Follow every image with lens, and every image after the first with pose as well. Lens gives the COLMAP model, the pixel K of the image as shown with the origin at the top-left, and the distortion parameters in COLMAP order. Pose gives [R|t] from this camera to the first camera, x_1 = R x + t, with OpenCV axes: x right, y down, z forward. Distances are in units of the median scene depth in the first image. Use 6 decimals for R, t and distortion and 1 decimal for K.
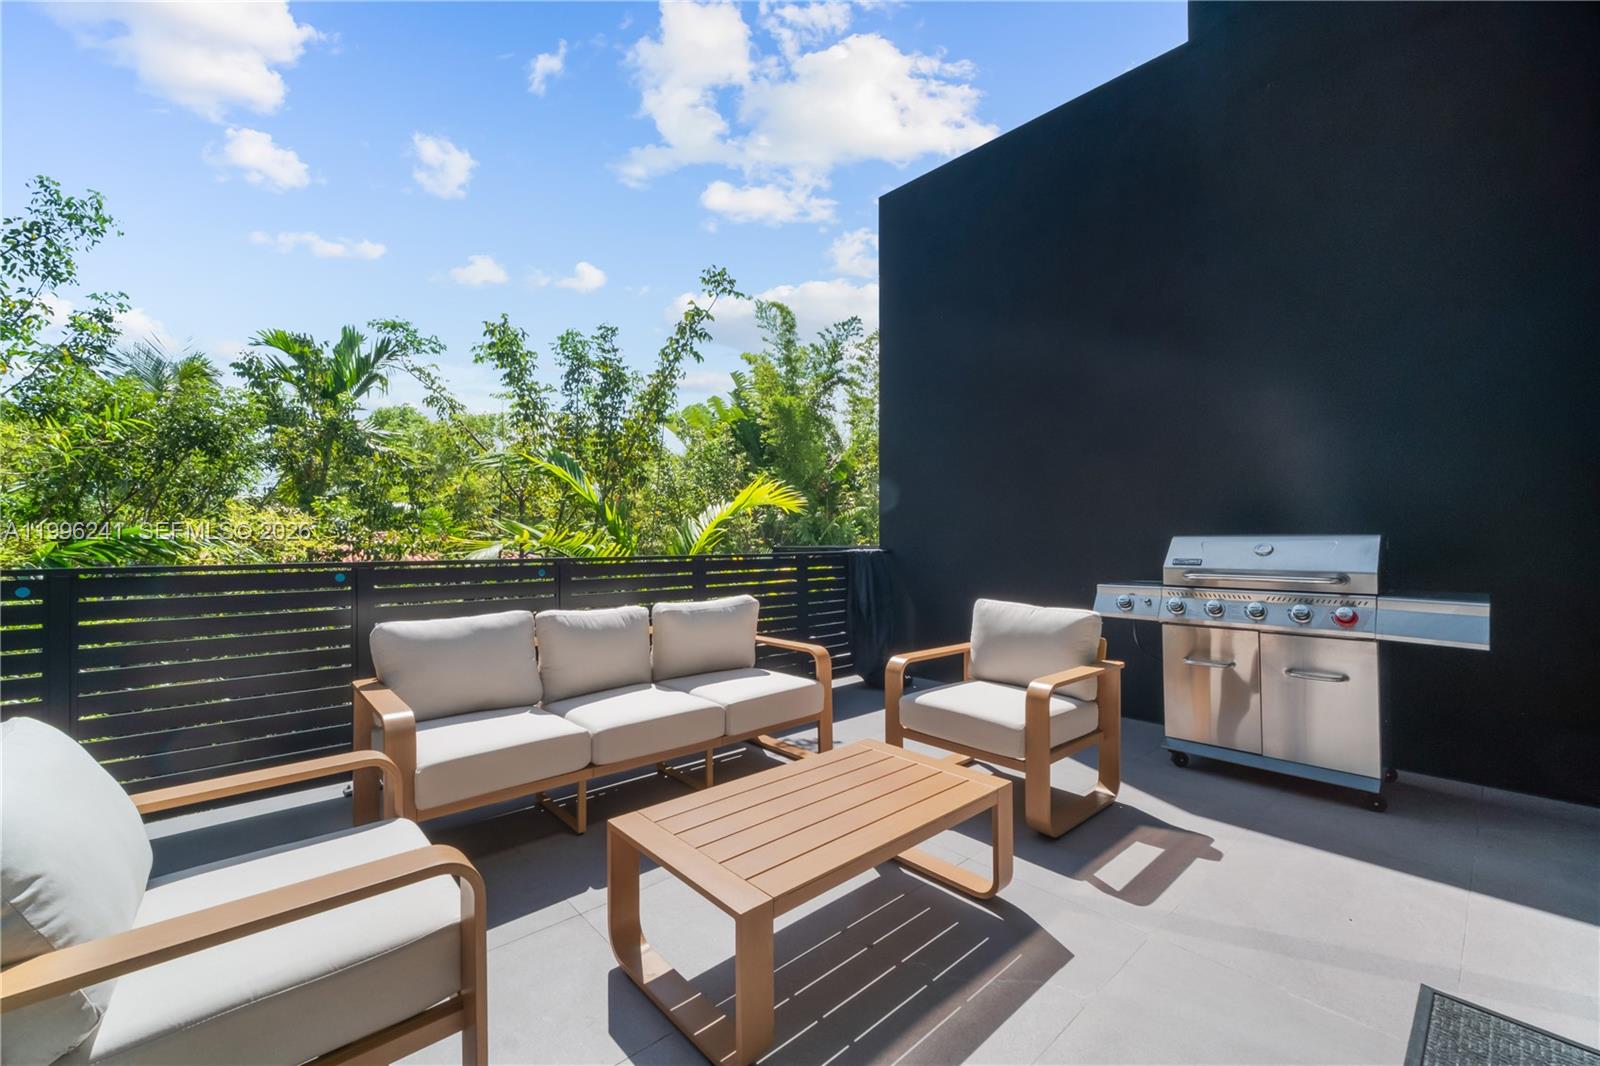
lens RADIAL K [[638.7, 0, 775.4], [0, 638.7, 536.4], [0, 0, 1]] dist [-0.000661, 0.000179]
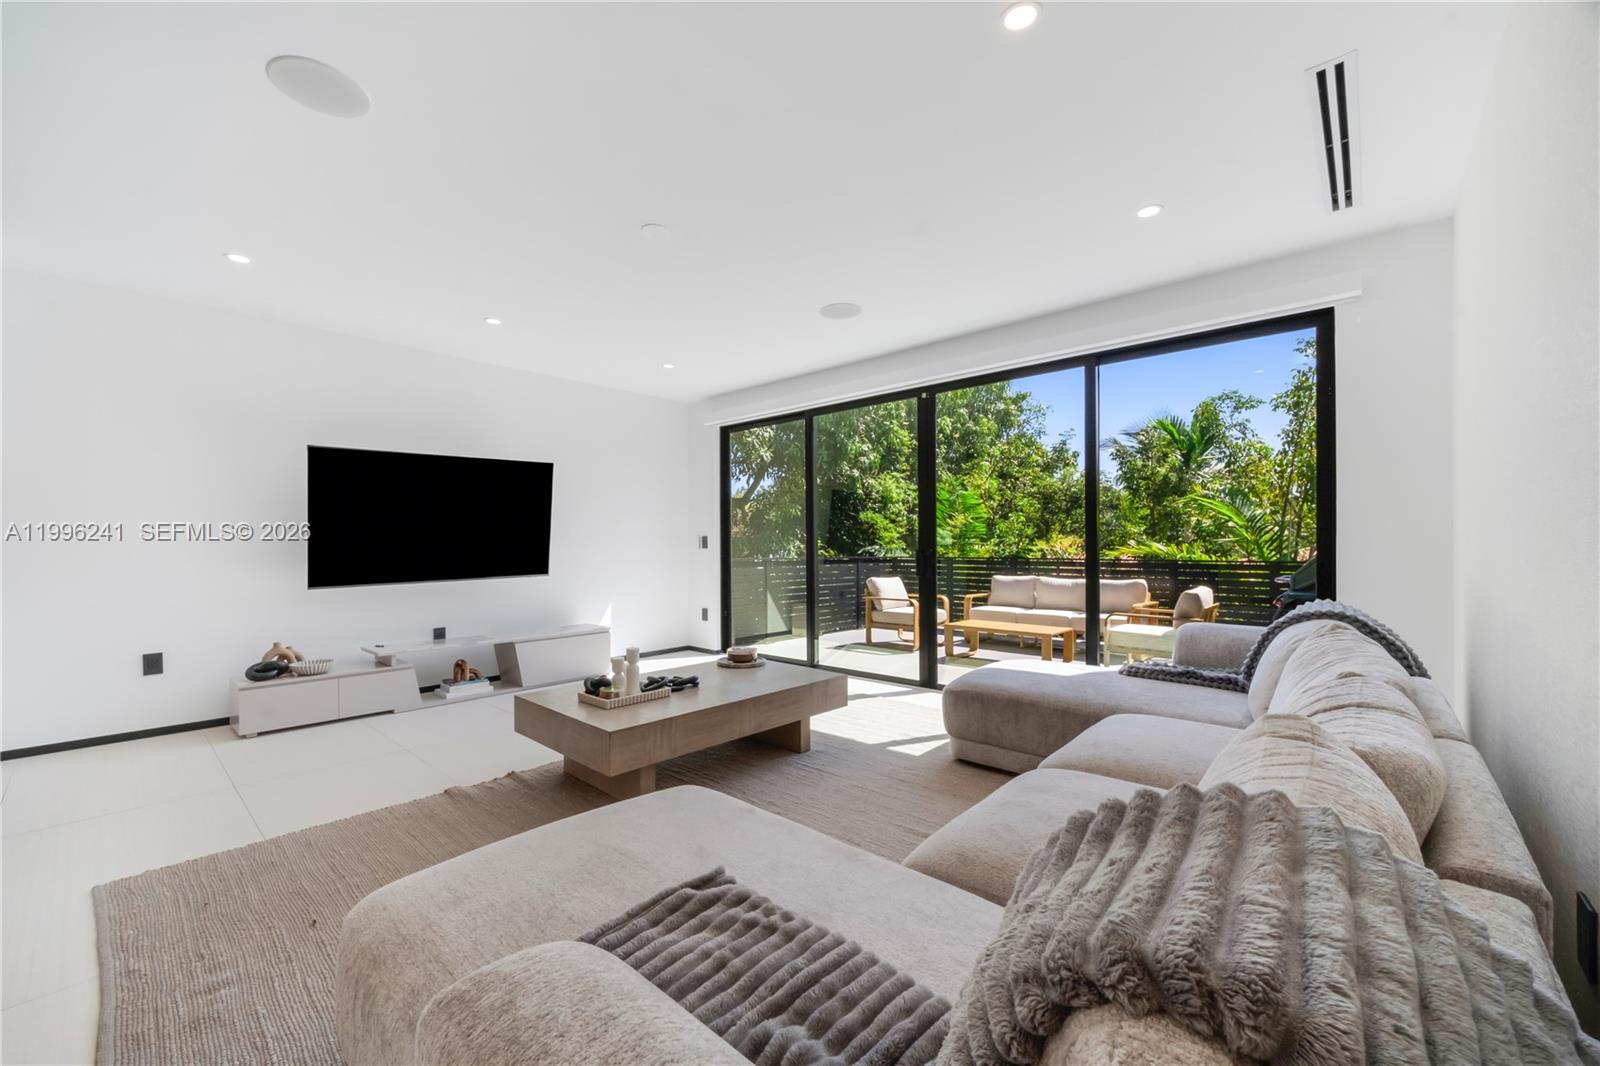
lens RADIAL K [[635.3, 0, 776.7], [0, 635.3, 541.1], [0, 0, 1]] dist [-0.001048, 0.000058]
pose [[0.101497, -0.002458, -0.994833, 0.958519], [0.000669, 0.999997, -0.002403, -0.014502], [0.994836, -0.000421, 0.101498, -0.164901]]
